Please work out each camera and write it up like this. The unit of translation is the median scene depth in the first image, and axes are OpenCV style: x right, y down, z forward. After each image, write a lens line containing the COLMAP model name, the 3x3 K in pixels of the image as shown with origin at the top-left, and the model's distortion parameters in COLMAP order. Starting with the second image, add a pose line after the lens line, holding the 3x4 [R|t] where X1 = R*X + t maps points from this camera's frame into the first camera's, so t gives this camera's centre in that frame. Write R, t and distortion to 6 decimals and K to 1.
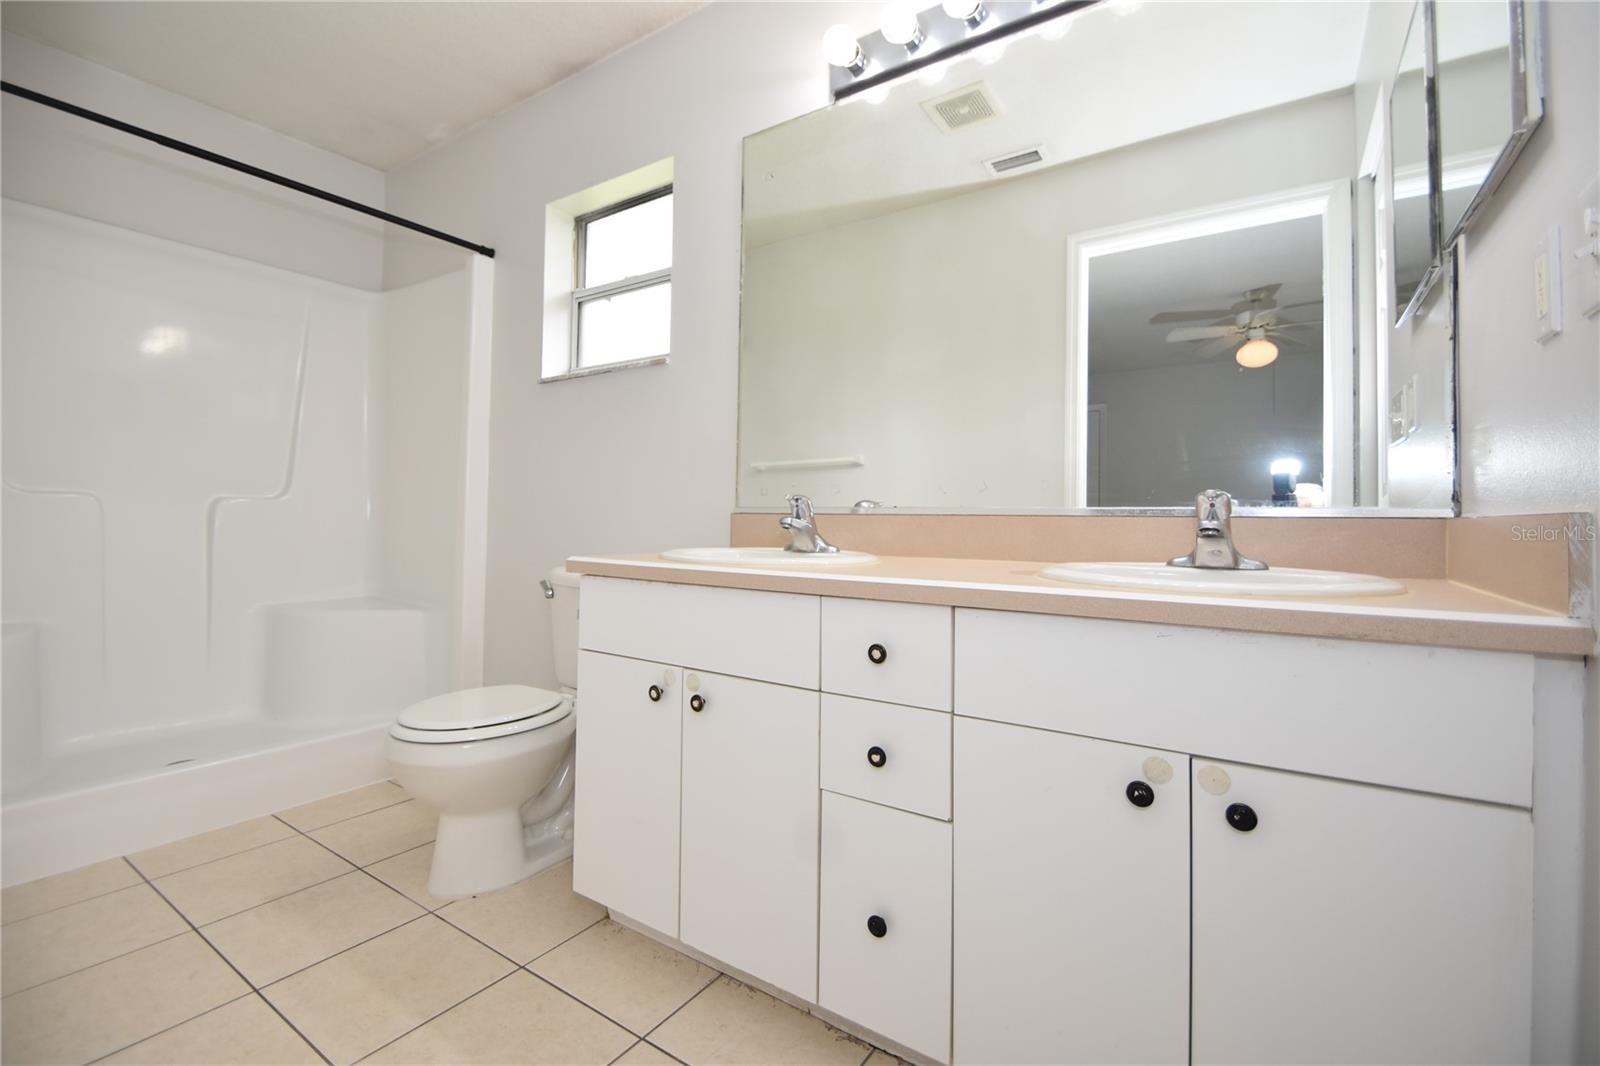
lens RADIAL K [[698.6, 0, 795.6], [0, 698.6, 506.3], [0, 0, 1]] dist [0.012699, -0.016055]
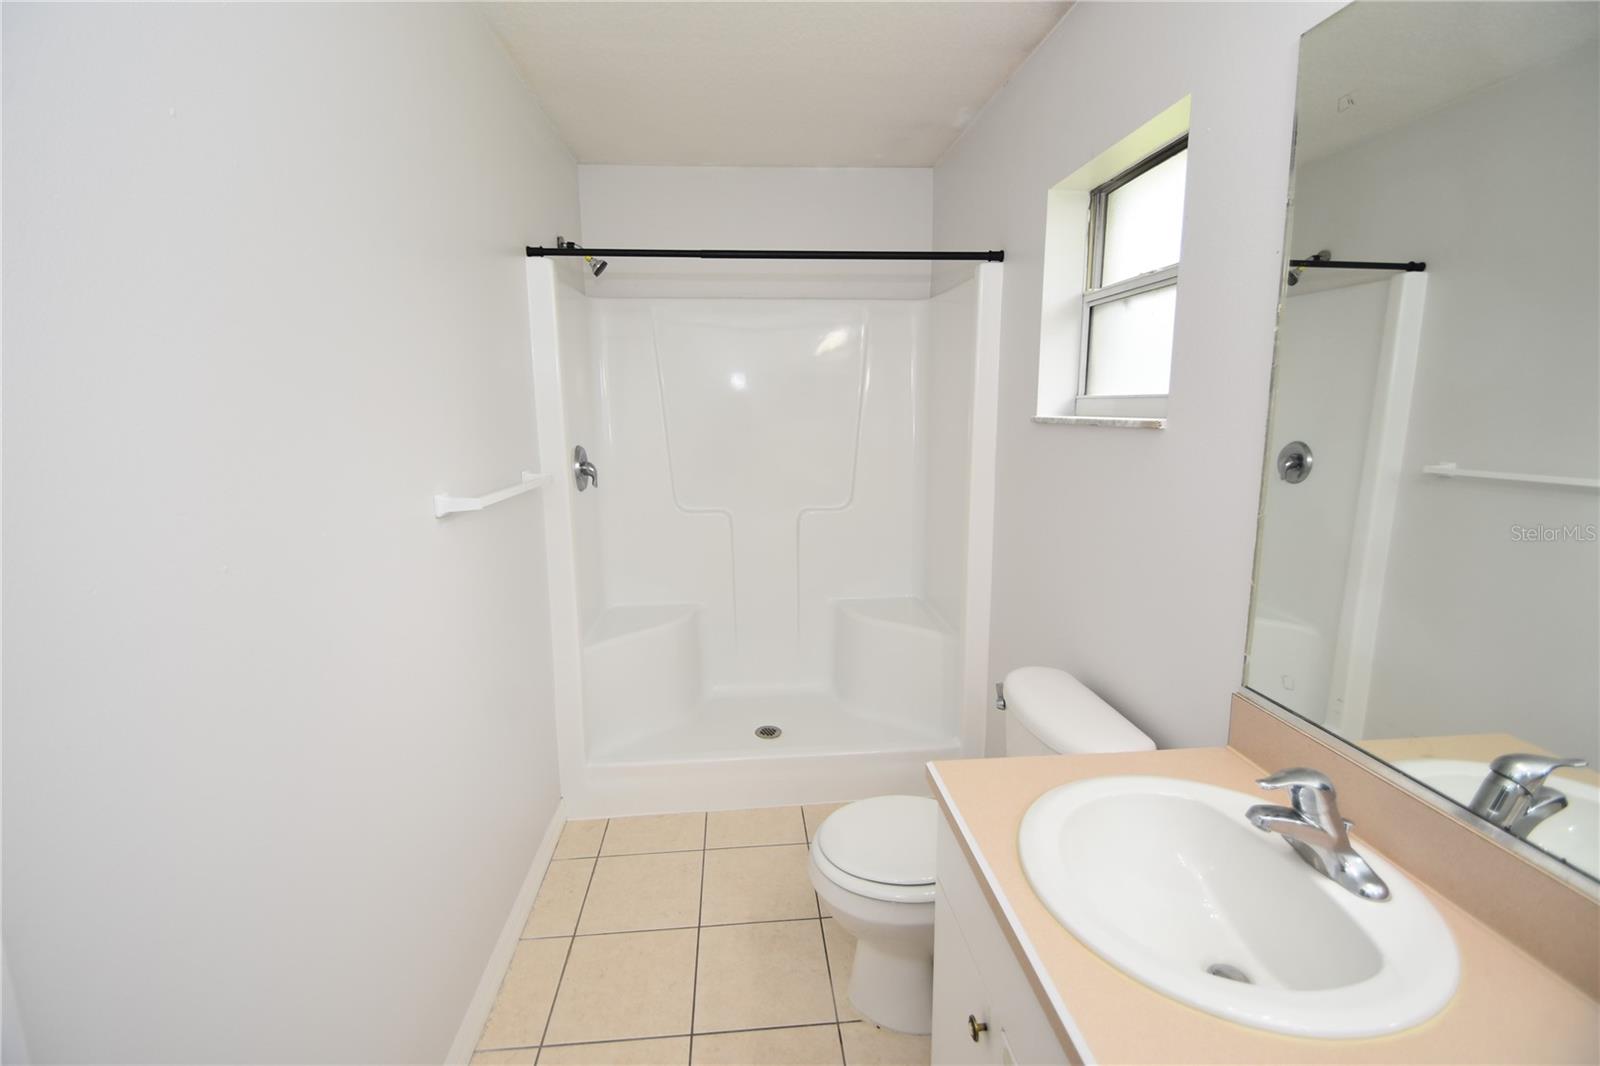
lens RADIAL K [[698.6, 0, 795.6], [0, 698.6, 506.3], [0, 0, 1]] dist [0.012699, -0.016055]
pose [[0.629148, 0.093706, -0.771616, 0.098513], [0.028754, 0.989221, 0.143577, -0.196584], [0.776753, -0.112518, 0.619672, 0.250881]]
